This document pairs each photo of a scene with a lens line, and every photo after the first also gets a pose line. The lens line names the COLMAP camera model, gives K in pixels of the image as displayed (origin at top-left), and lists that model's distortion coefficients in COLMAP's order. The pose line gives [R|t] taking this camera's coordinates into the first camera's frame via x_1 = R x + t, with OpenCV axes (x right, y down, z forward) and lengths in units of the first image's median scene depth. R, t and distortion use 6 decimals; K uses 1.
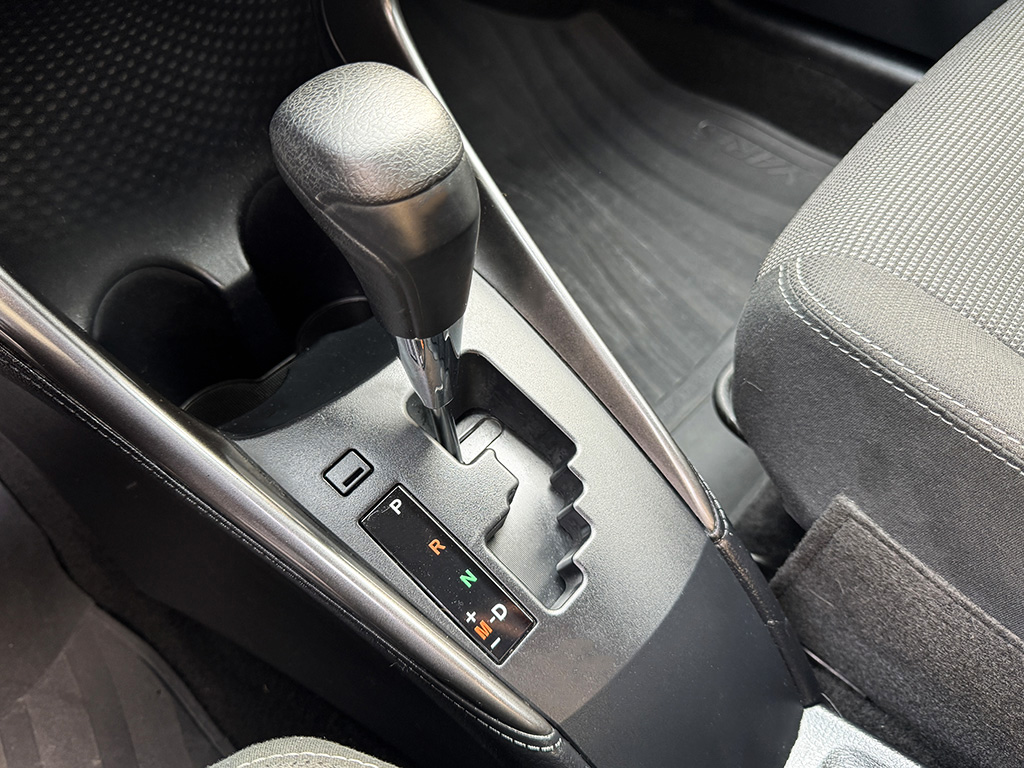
lens RADIAL K [[805.9, 0, 514.6], [0, 805.9, 385.6], [0, 0, 1]] dist [0.039690, -0.000222]
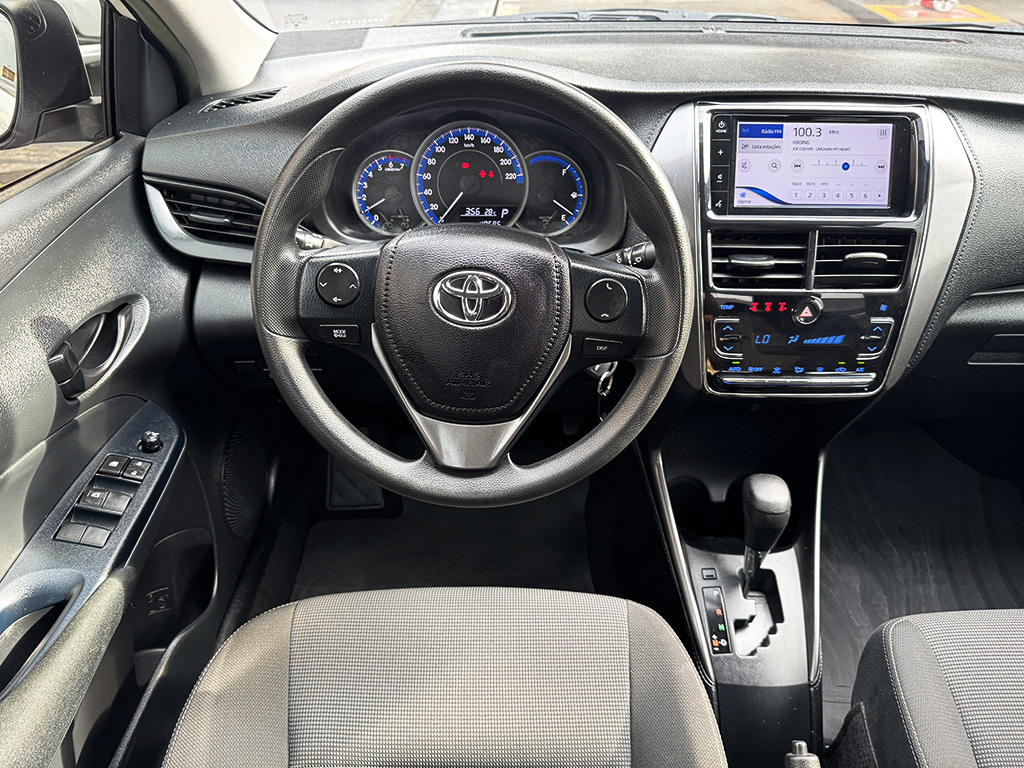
lens RADIAL K [[720.5, 0, 522.6], [0, 720.5, 390.8], [0, 0, 1]] dist [0.050053, -0.054828]
pose [[0.665816, 0.460606, -0.586967, 0.575390], [-0.602241, 0.796178, -0.058364, 0.129983], [0.440447, 0.392355, 0.807504, -1.689078]]
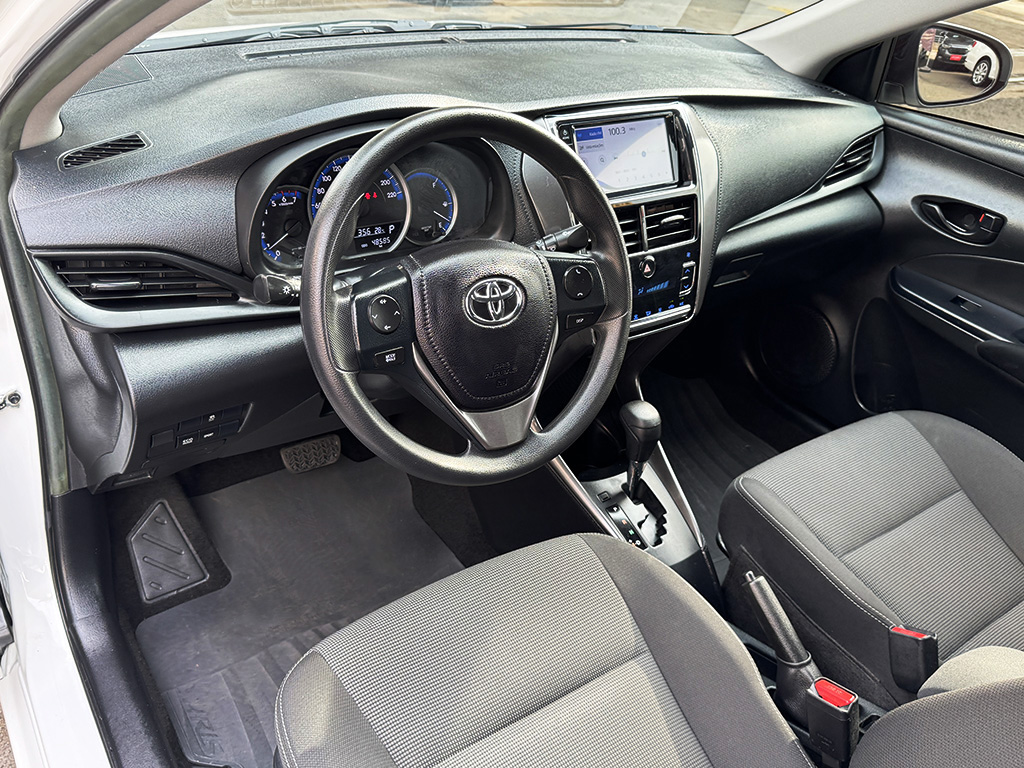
lens RADIAL K [[844.7, 0, 491.7], [0, 844.7, 393.1], [0, 0, 1]] dist [0.058638, -0.004545]
pose [[0.961608, 0.231658, -0.147123, -0.229488], [-0.266802, 0.914687, -0.303585, 0.912517], [0.064244, 0.331182, 0.941377, -2.633495]]
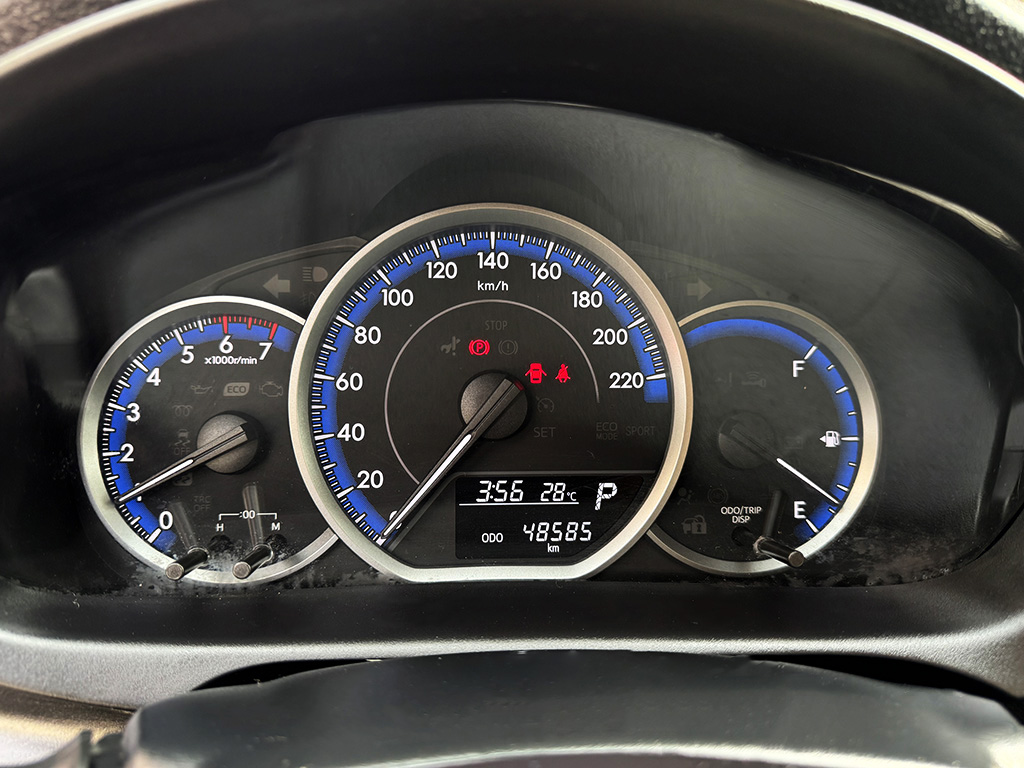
lens RADIAL K [[720.5, 0, 529.2], [0, 720.5, 385.5], [0, 0, 1]] dist [0.050053, -0.054828]
pose [[0.716071, 0.309188, -0.625815, -0.787005], [-0.580995, 0.760929, -0.288845, -0.276101], [0.386894, 0.570429, 0.724516, -0.624687]]
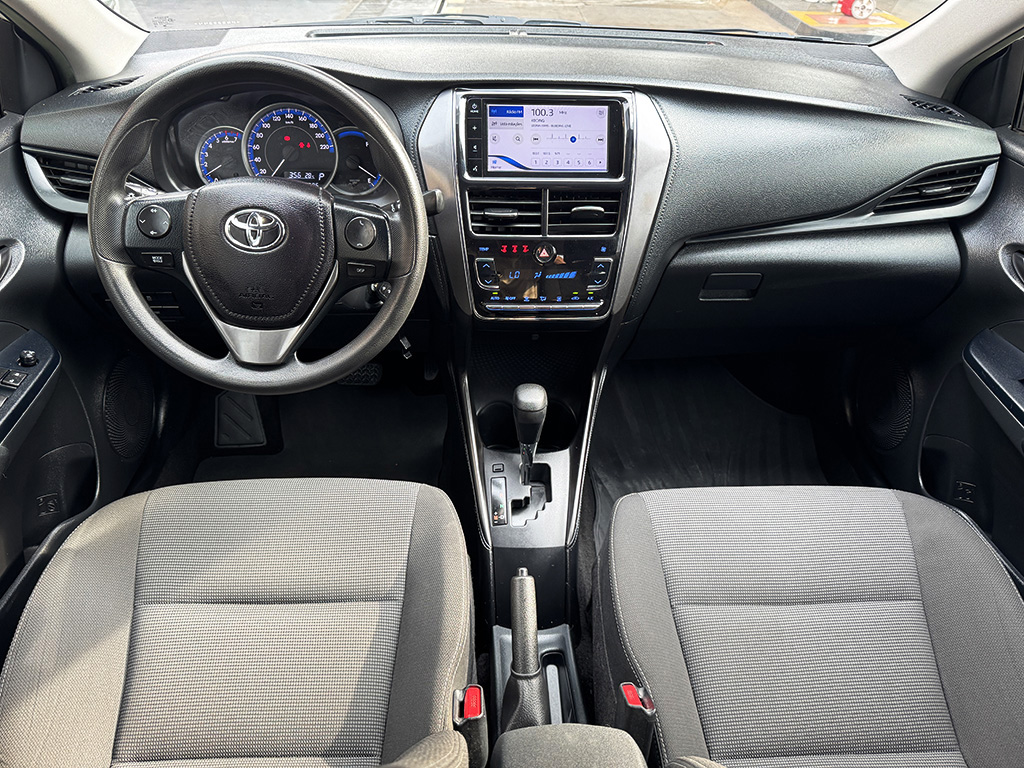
lens RADIAL K [[720.5, 0, 522.8], [0, 720.5, 392.5], [0, 0, 1]] dist [0.050053, -0.054828]
pose [[0.692565, 0.453968, -0.560595, 1.522013], [-0.591200, 0.802496, -0.080516, 0.019224], [0.413324, 0.387186, 0.824166, -1.793772]]
